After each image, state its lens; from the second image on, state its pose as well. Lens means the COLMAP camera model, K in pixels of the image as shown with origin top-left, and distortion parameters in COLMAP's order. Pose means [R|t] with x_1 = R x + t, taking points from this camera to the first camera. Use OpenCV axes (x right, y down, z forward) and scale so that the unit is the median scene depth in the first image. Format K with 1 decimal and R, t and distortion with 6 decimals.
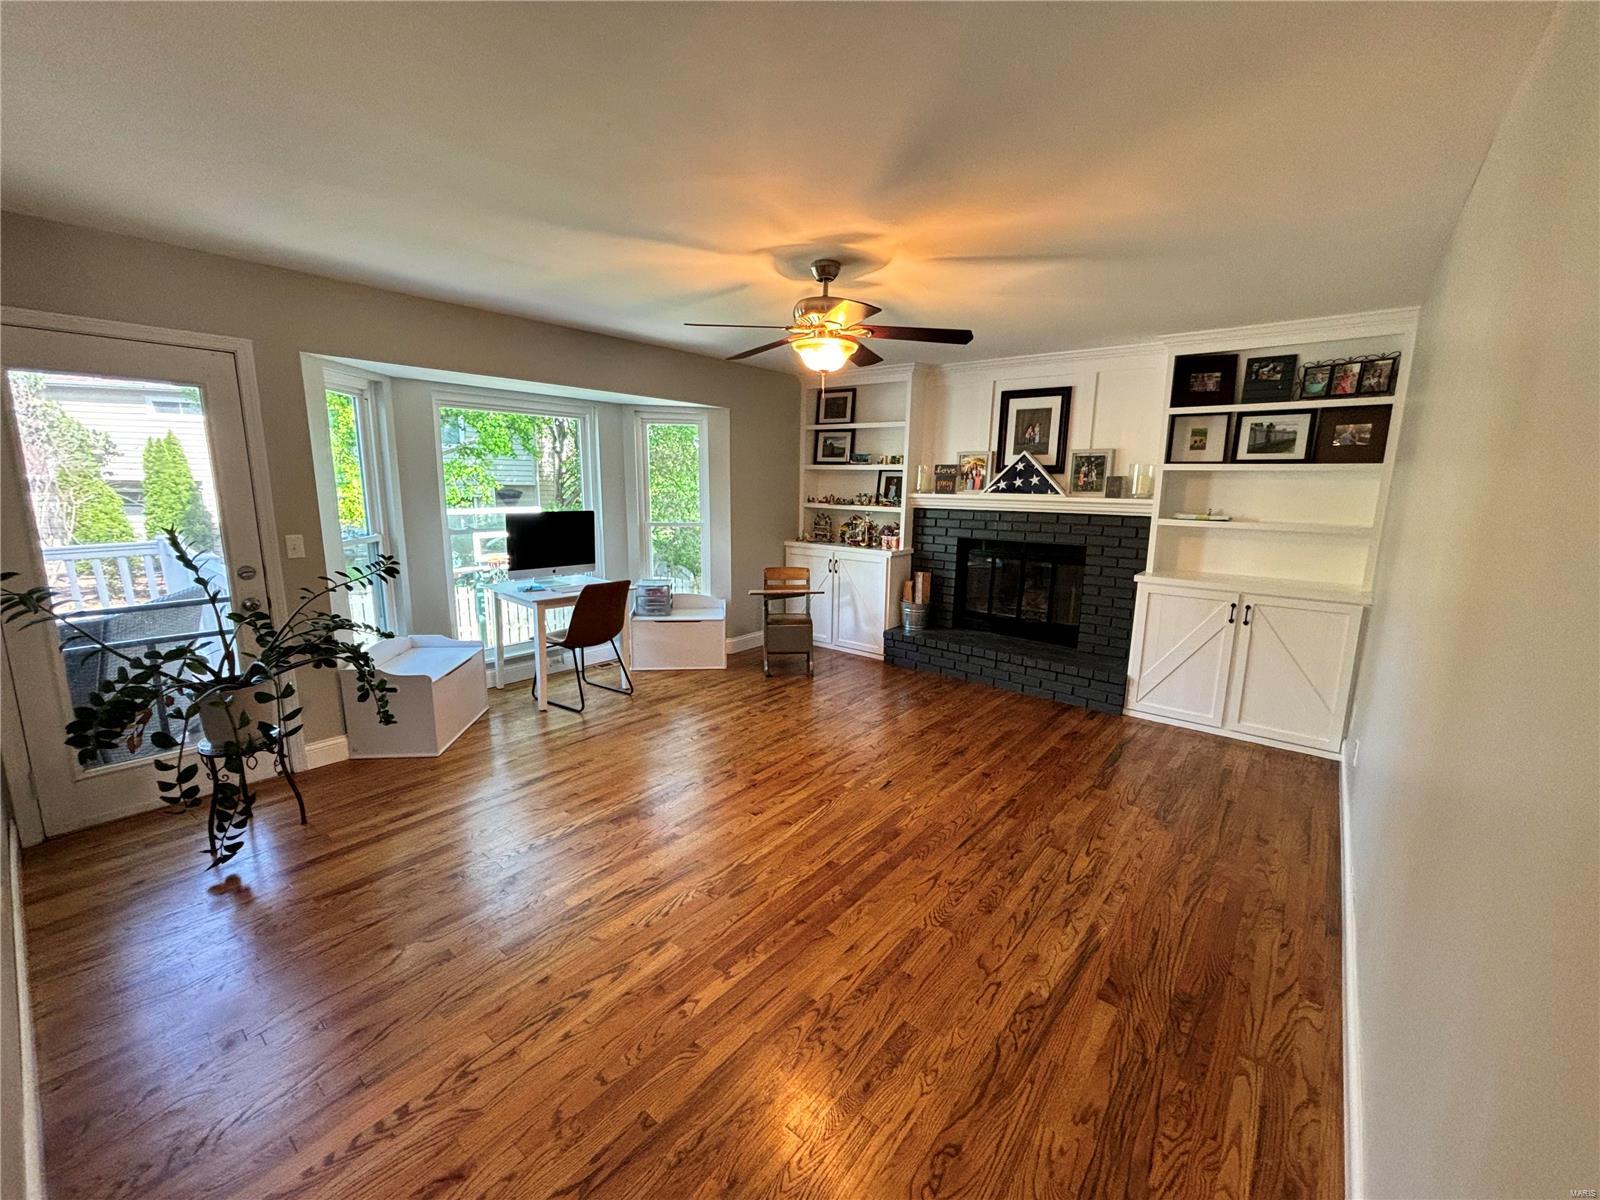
lens RADIAL K [[647.1, 0, 806.4], [0, 647.1, 605.4], [0, 0, 1]] dist [-0.001023, 0.002880]
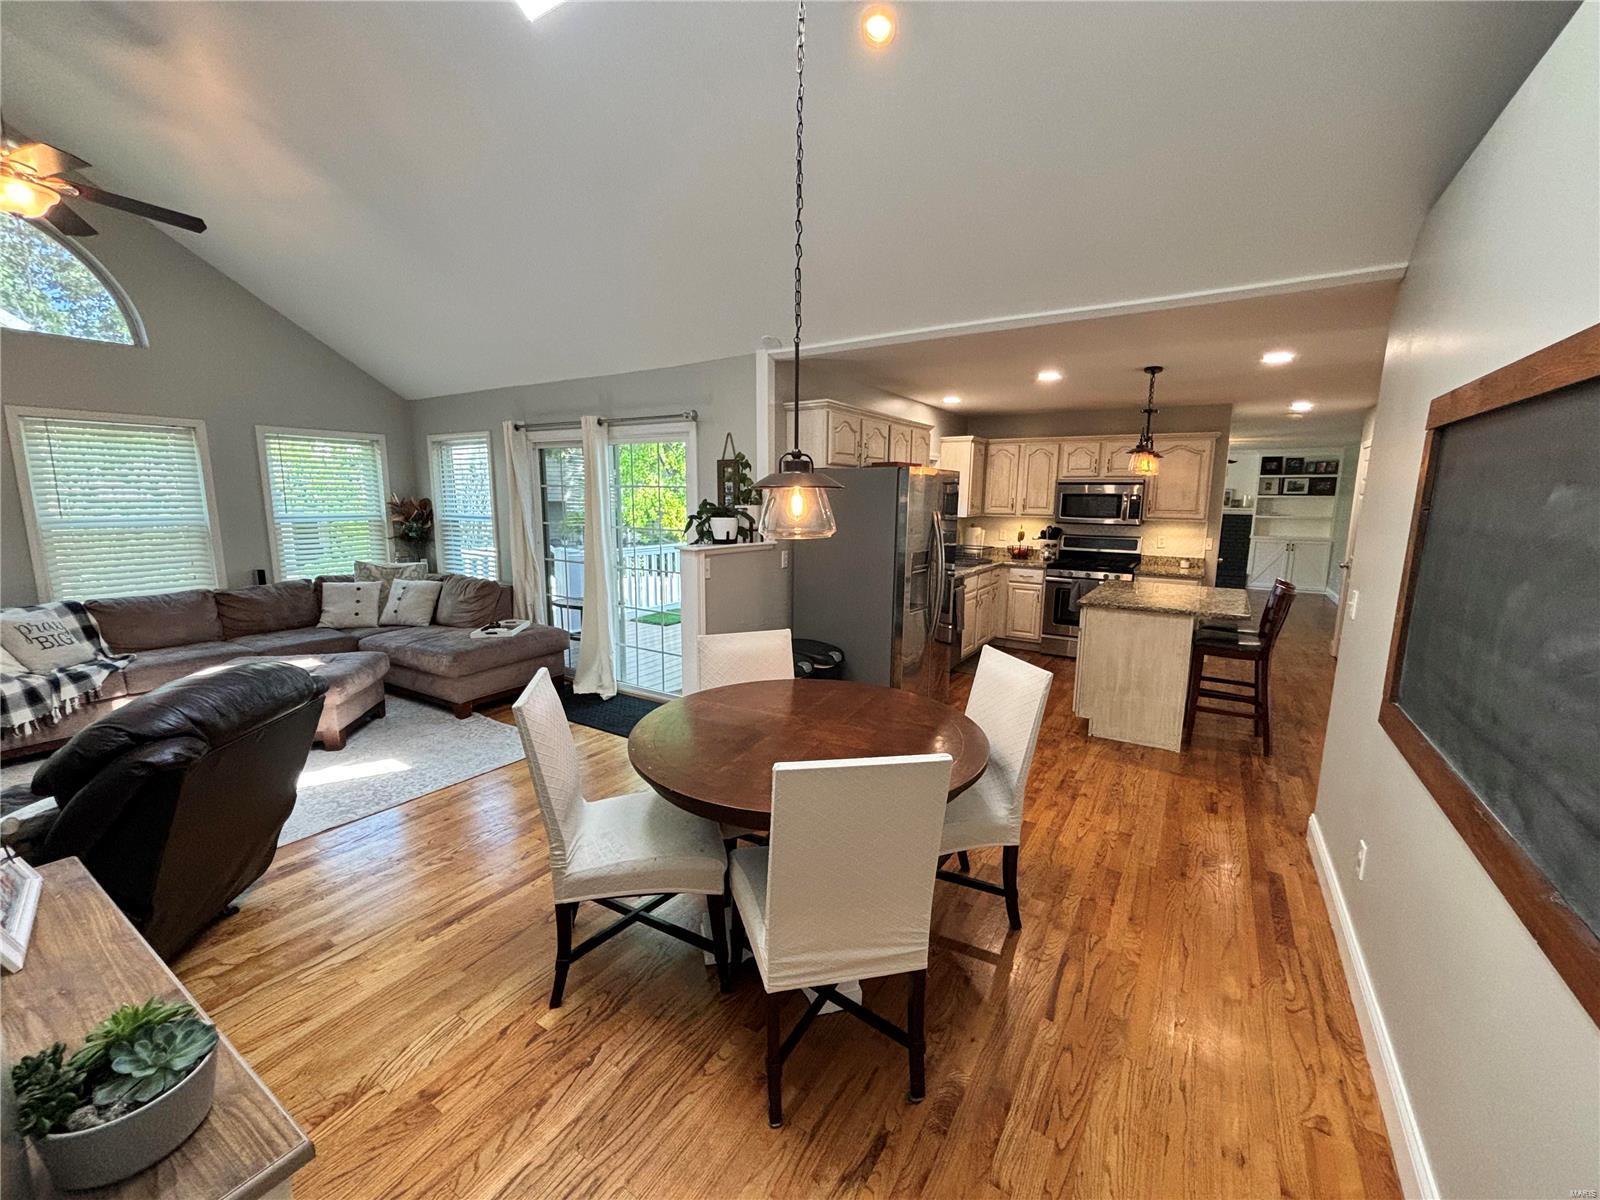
lens RADIAL K [[647.1, 0, 790.0], [0, 647.1, 600.3], [0, 0, 1]] dist [-0.001023, 0.002880]
pose [[0.994365, -0.033421, 0.100604, -1.819557], [0.033739, 0.999430, -0.001459, 0.173795], [-0.100498, 0.004845, 0.994925, -1.628207]]
